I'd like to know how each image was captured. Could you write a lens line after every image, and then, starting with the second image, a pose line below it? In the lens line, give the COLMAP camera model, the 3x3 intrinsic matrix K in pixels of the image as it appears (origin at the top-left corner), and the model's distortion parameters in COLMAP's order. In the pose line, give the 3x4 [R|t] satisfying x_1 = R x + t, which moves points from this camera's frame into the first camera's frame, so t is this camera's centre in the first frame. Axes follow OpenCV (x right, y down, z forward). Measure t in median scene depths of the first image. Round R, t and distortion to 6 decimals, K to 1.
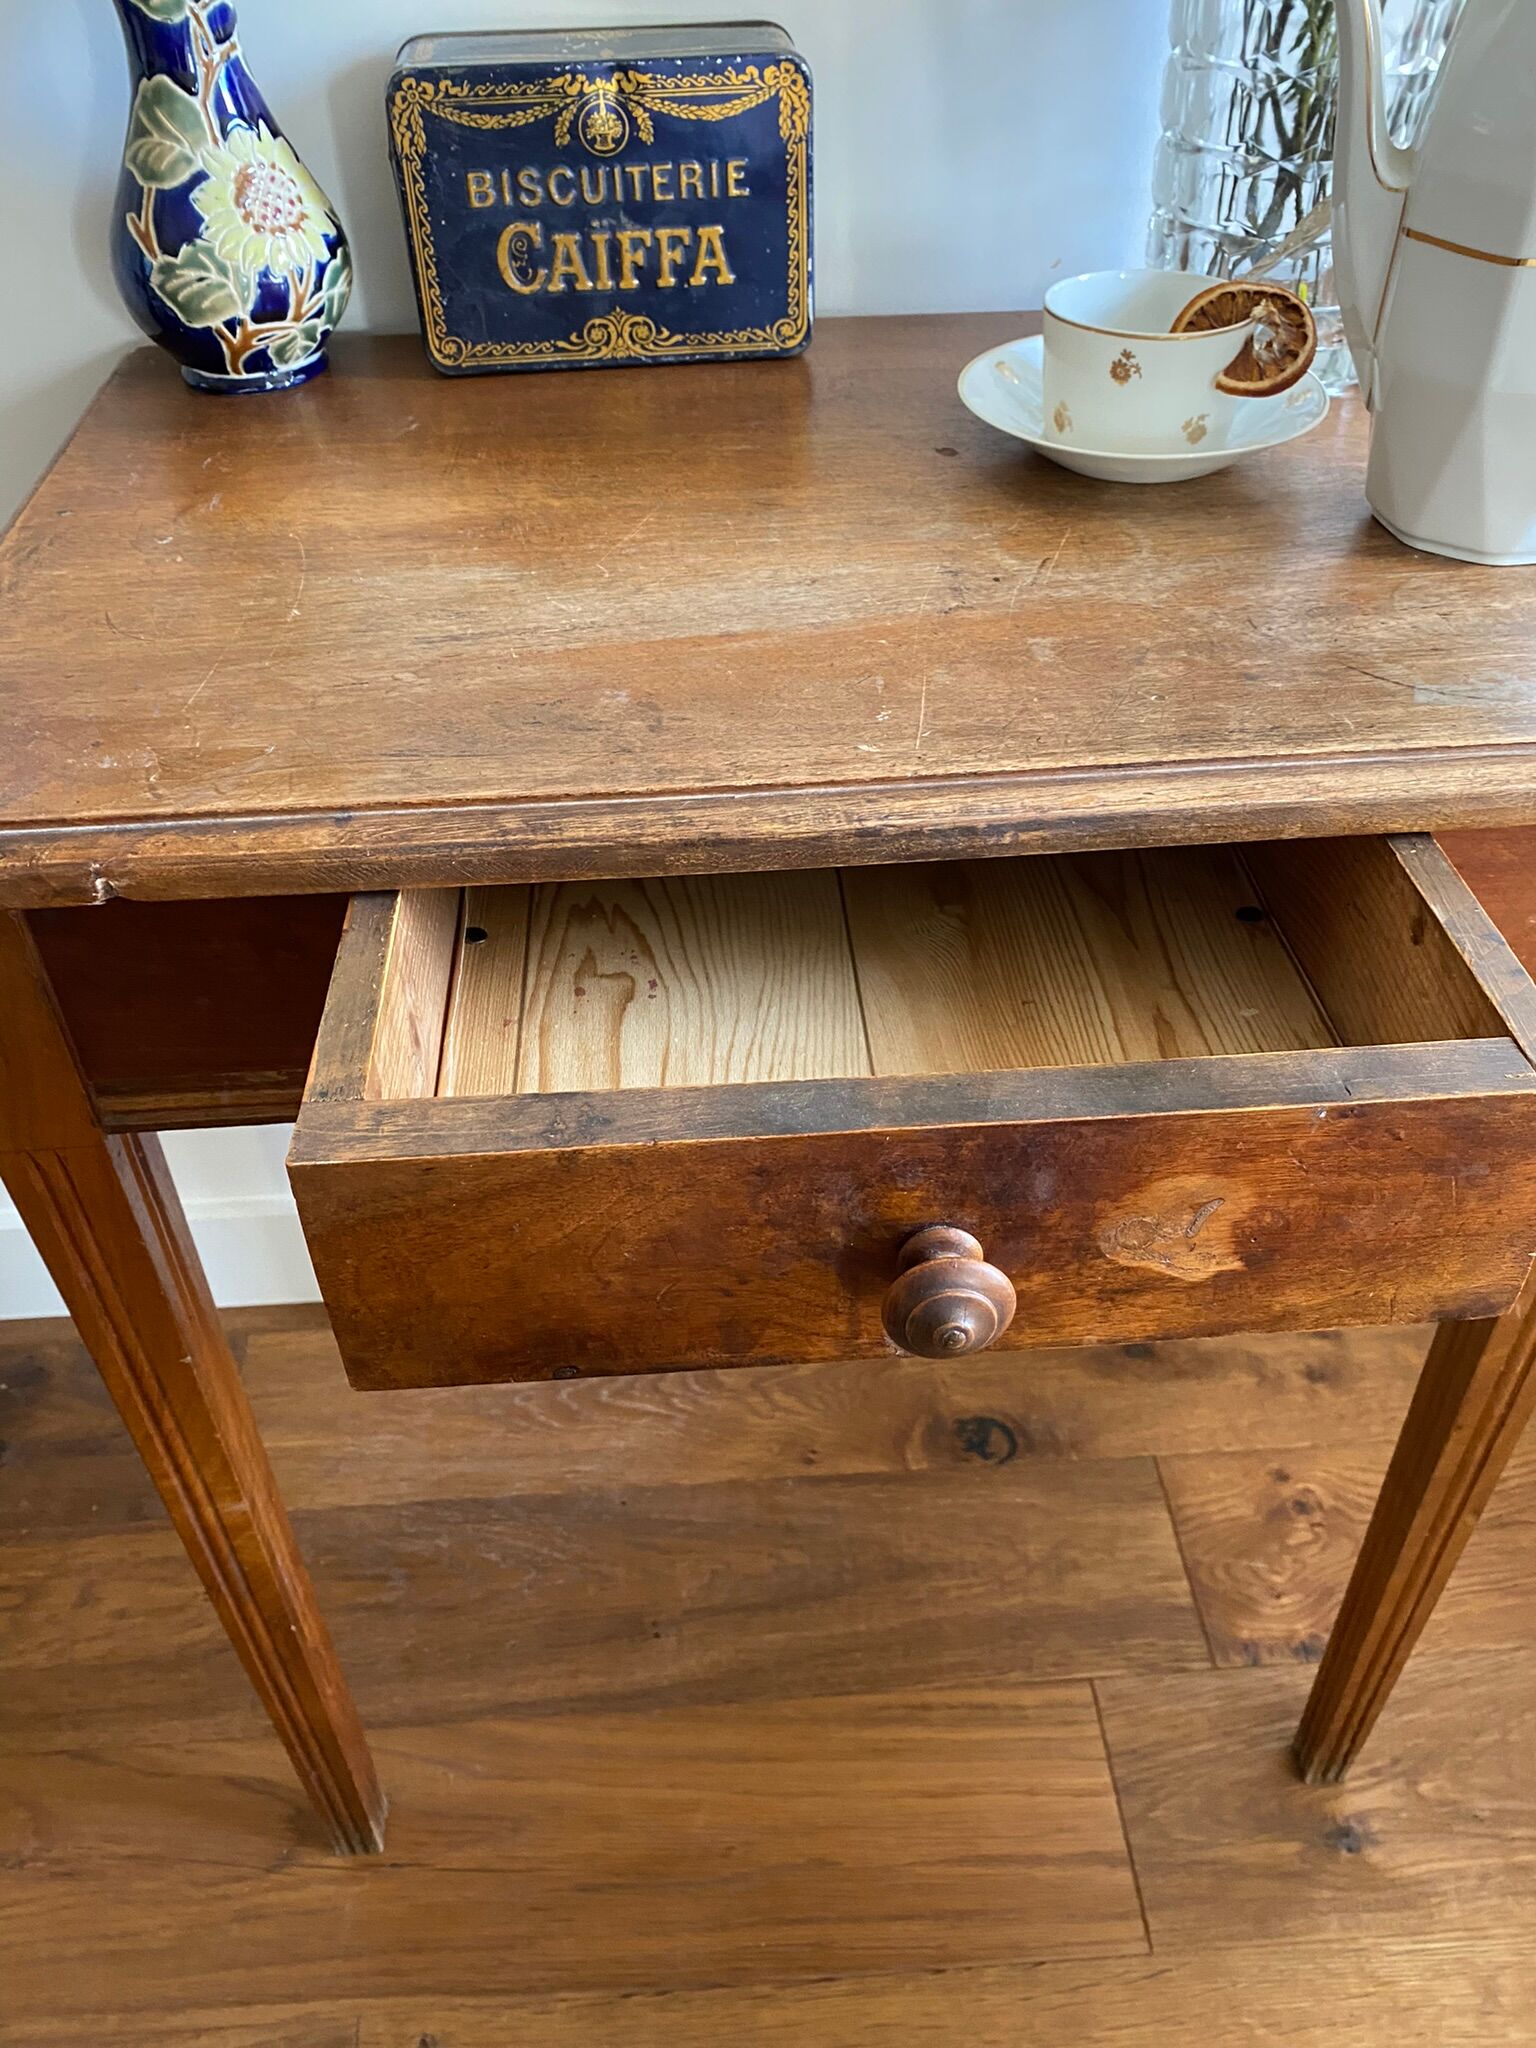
lens RADIAL K [[1586.6, 0, 786.0], [0, 1586.6, 1018.9], [0, 0, 1]] dist [0.028098, -0.040192]
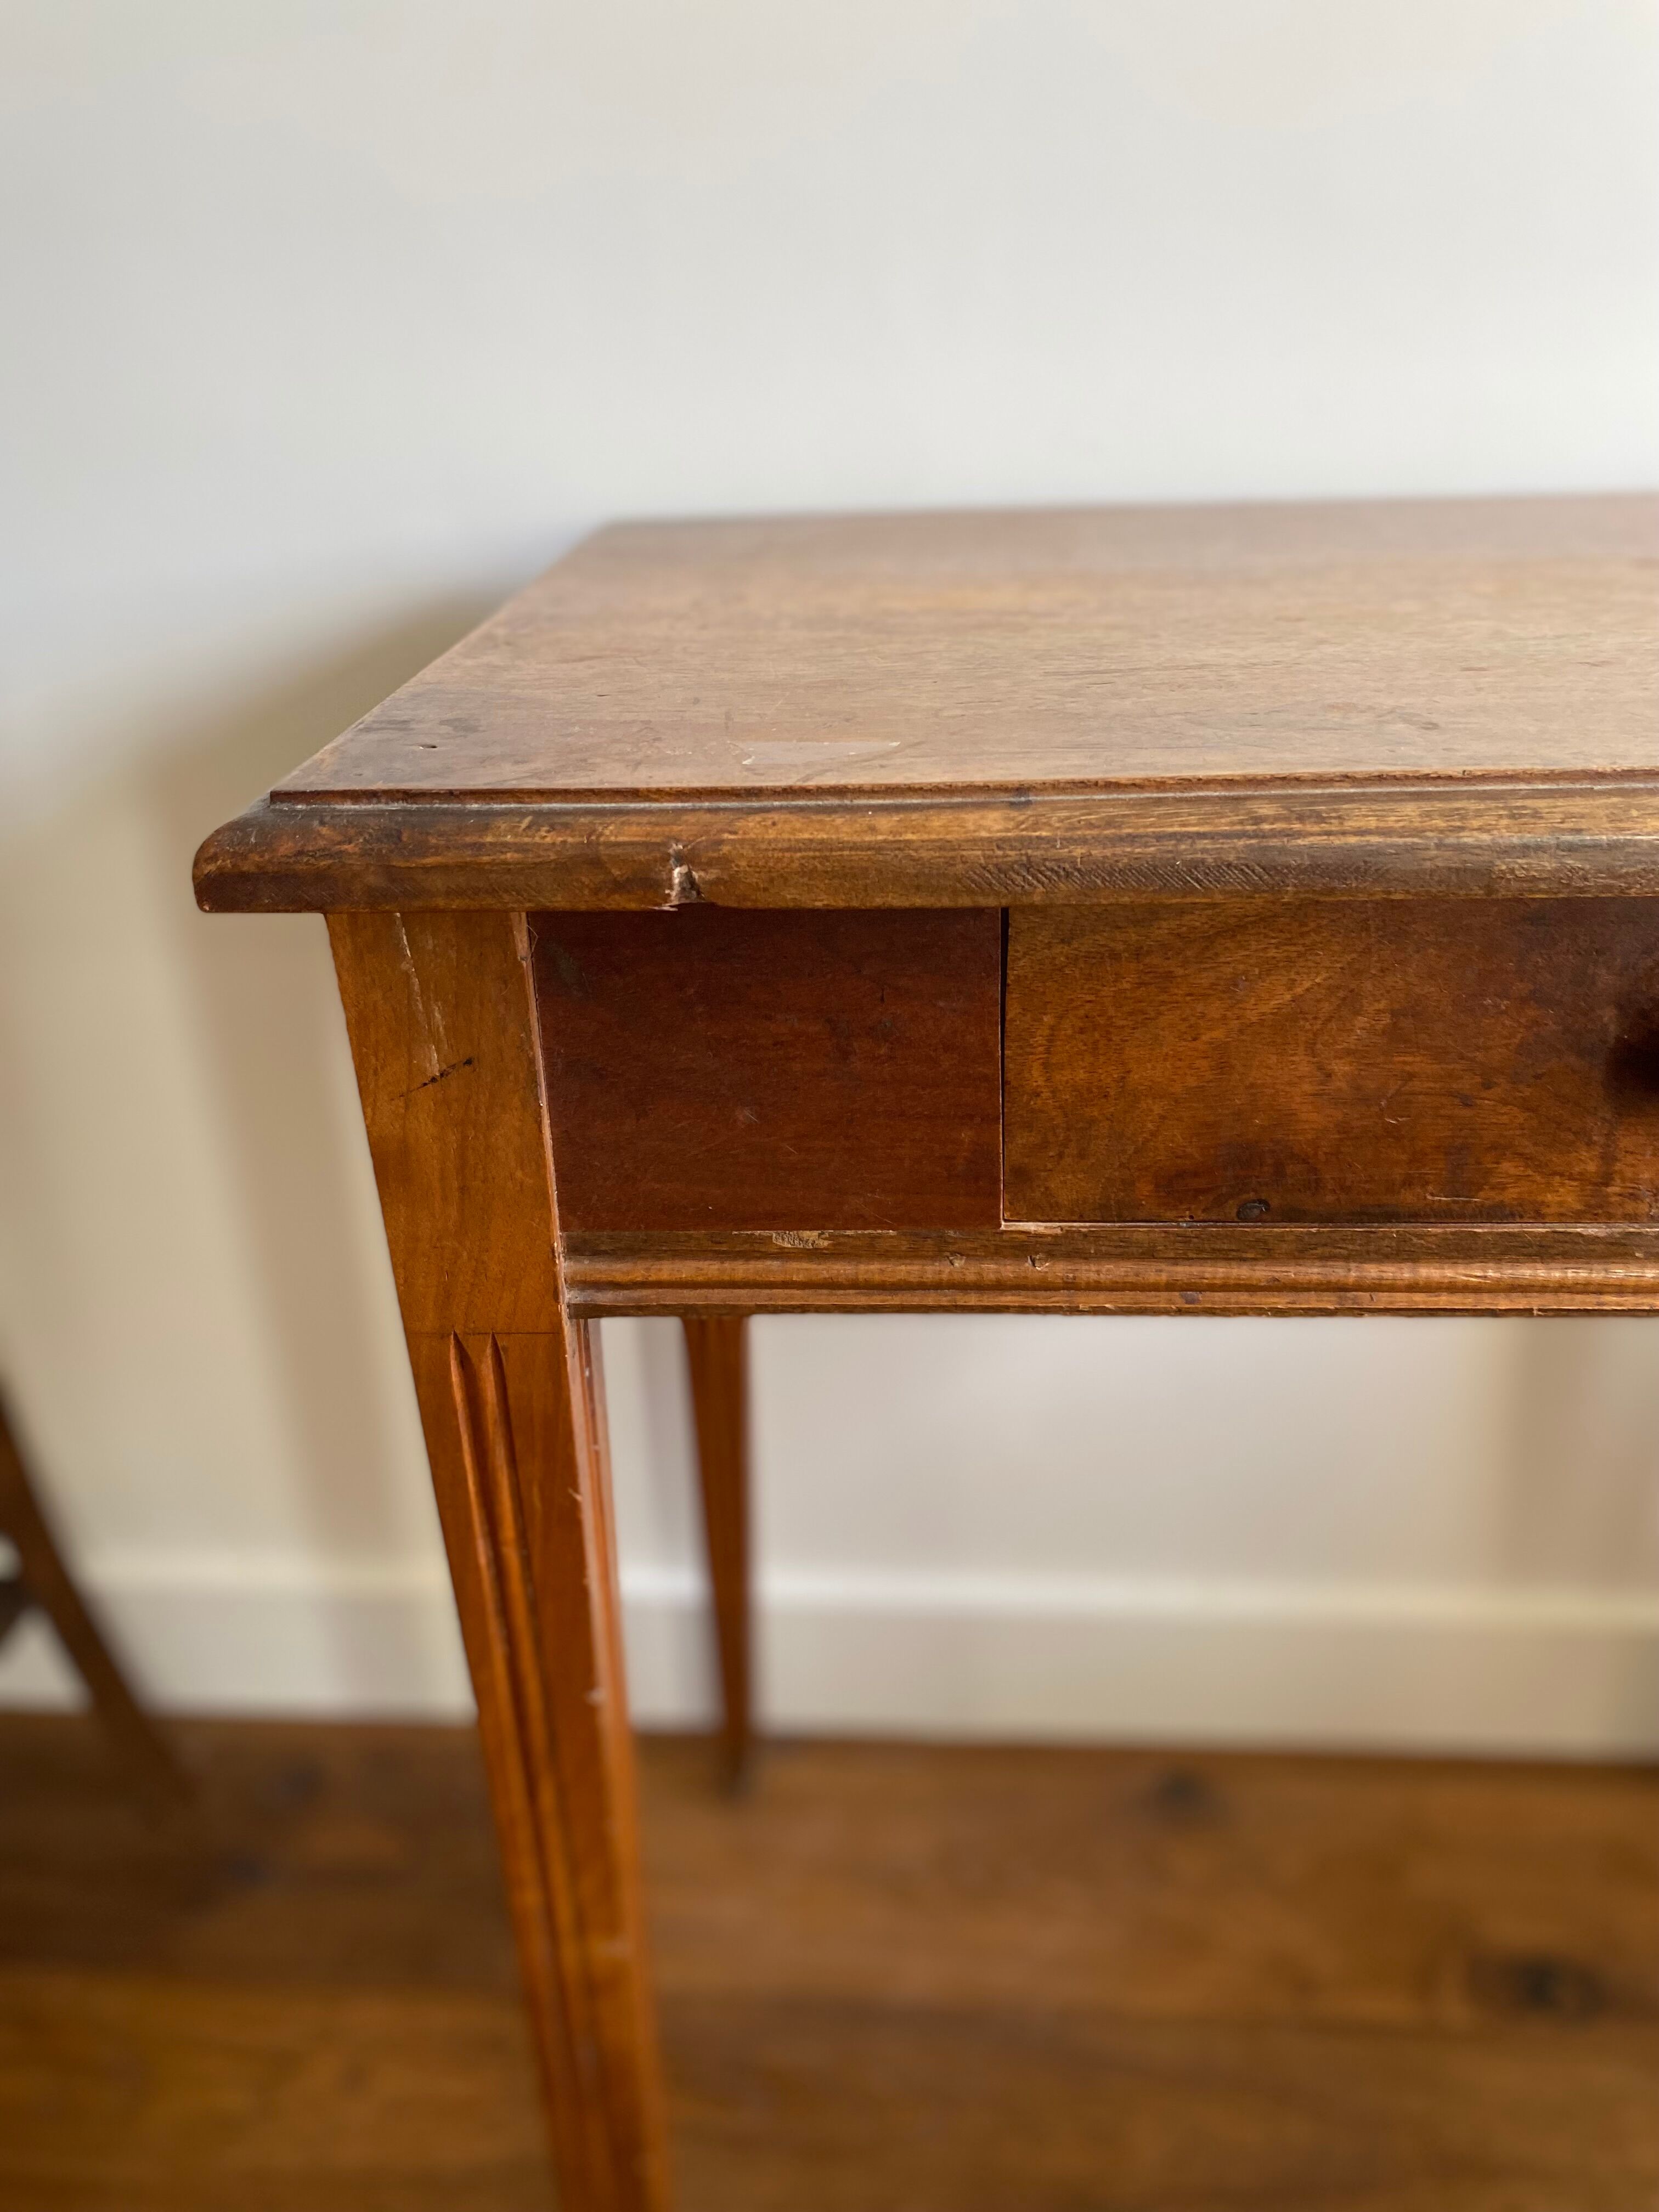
lens RADIAL K [[1713.6, 0, 817.1], [0, 1713.6, 1087.4], [0, 0, 1]] dist [0.028098, -0.040192]
pose [[0.991431, 0.037076, -0.125261, -0.175861], [-0.067579, 0.966168, -0.248903, 0.125553], [0.111795, 0.255235, 0.960394, 0.193276]]
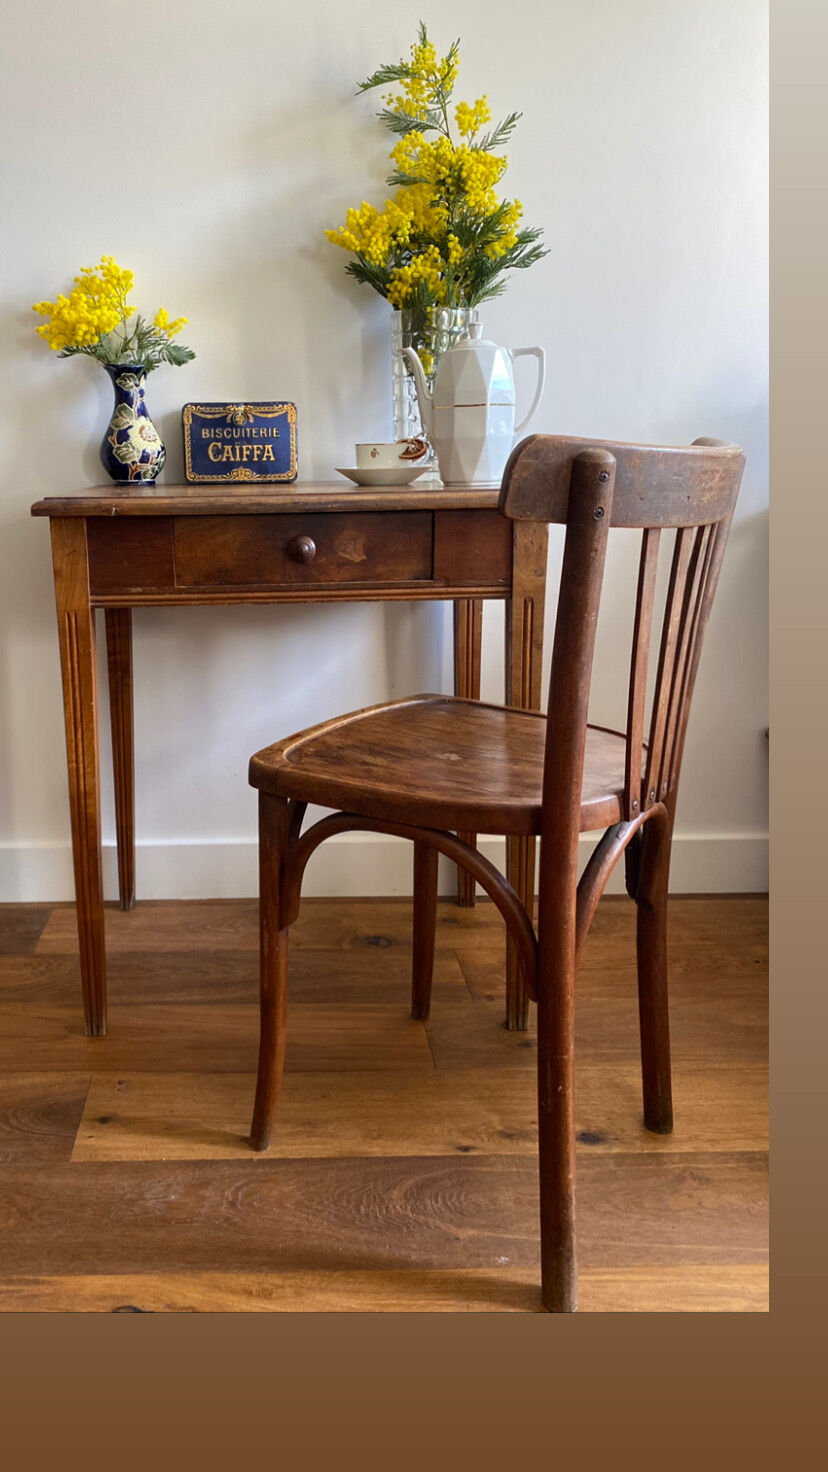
lens RADIAL K [[1038.2, 0, 285.9], [0, 1038.2, 647.5], [0, 0, 1]] dist [0.050735, -0.049026]
pose [[0.998847, 0.006672, -0.047536, 0.104828], [-0.029264, 0.869624, -0.492846, 1.035004], [0.038050, 0.493669, 0.868817, -0.787561]]
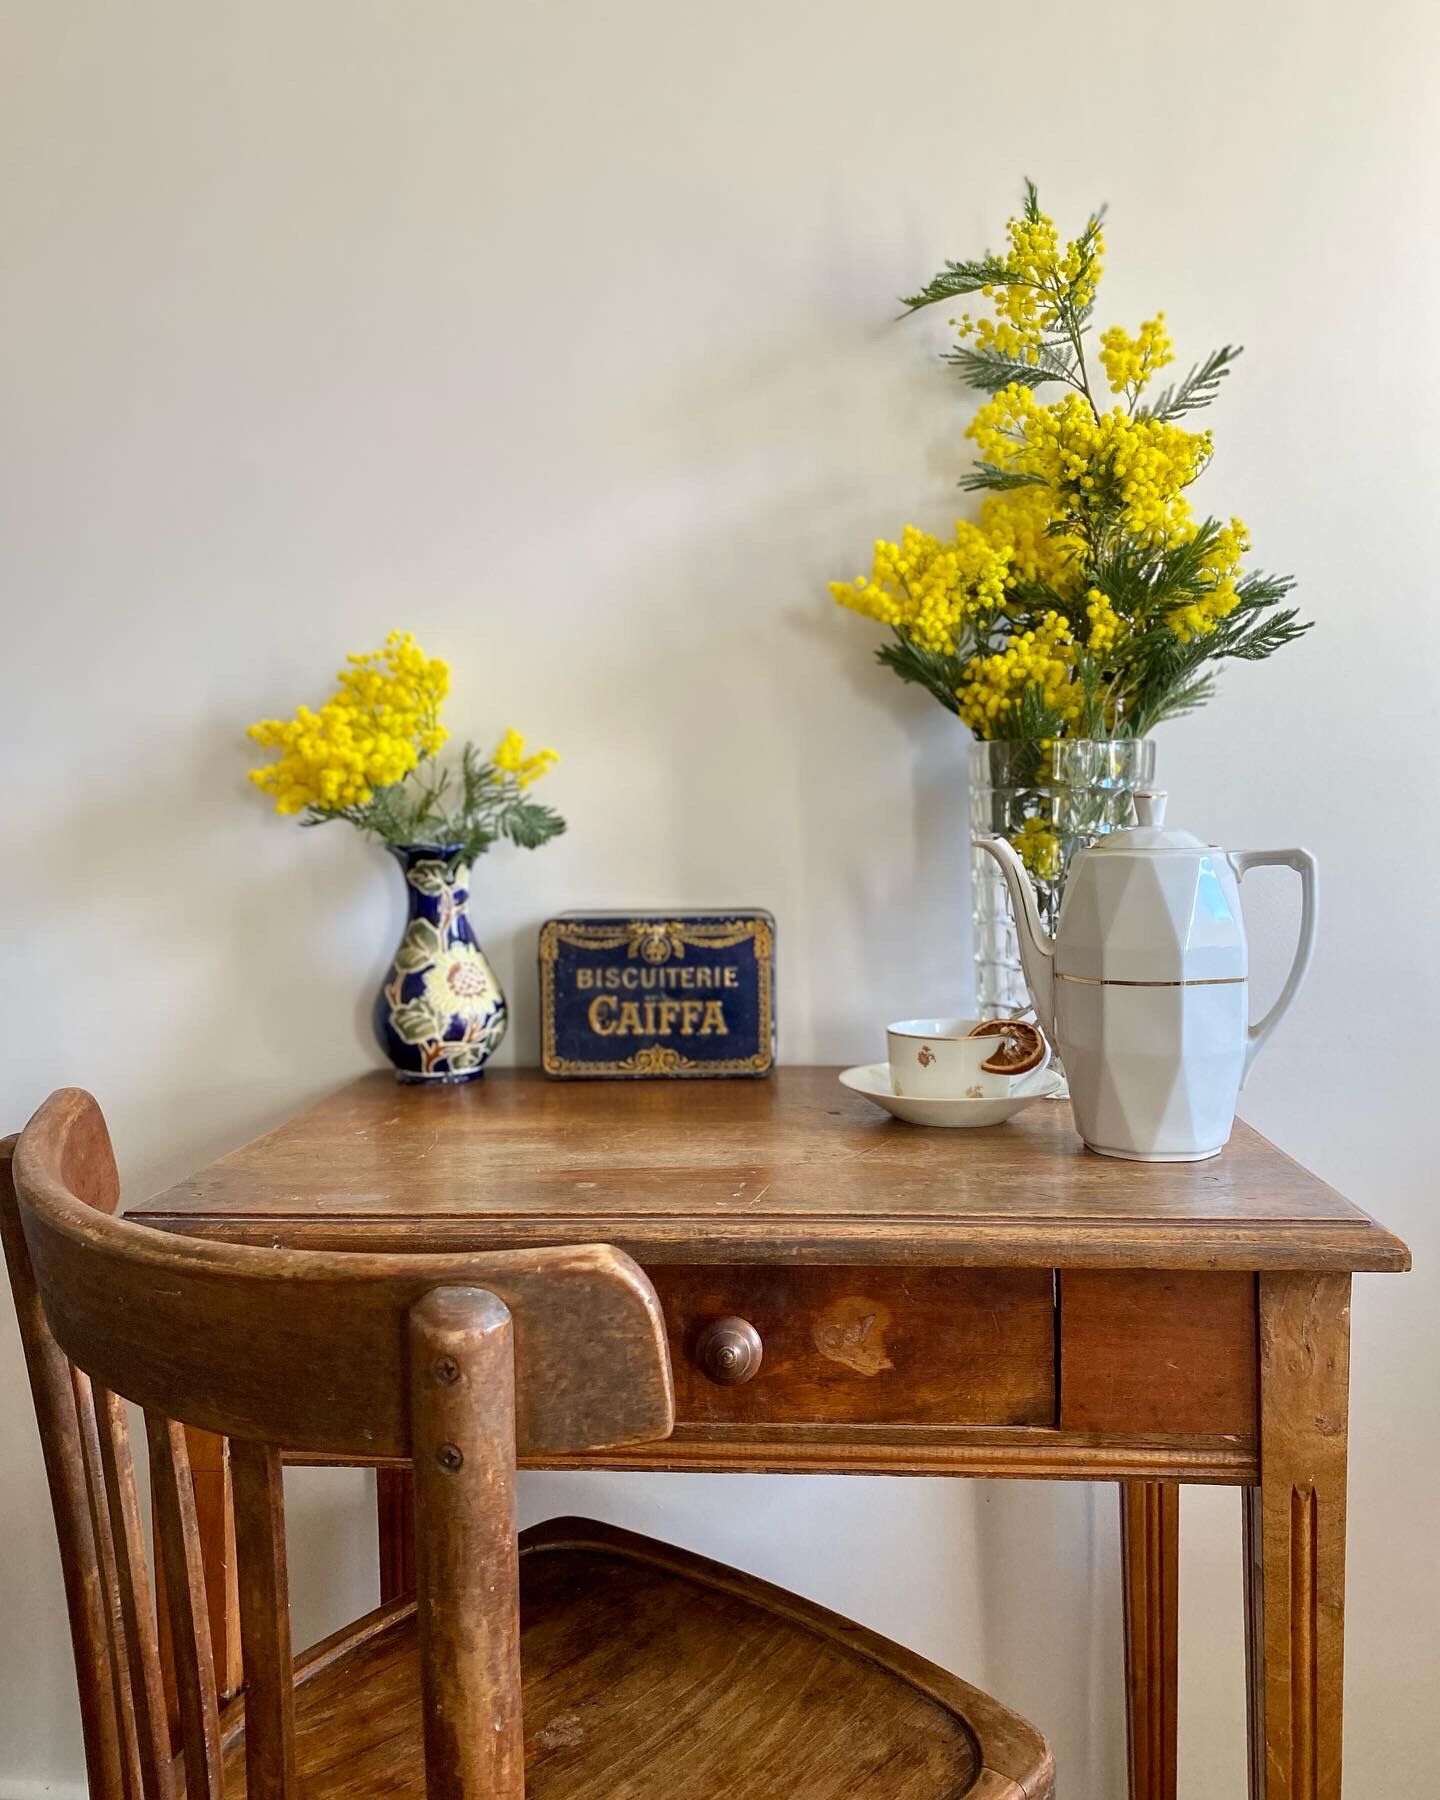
lens RADIAL K [[1462.5, 0, 747.4], [0, 1462.5, 888.1], [0, 0, 1]] dist [0.065804, -0.071869]
pose [[0.991049, 0.010152, -0.133115, 0.195886], [-0.088907, 0.794018, -0.601358, 0.347288], [0.099591, 0.607810, 0.787813, -0.309471]]
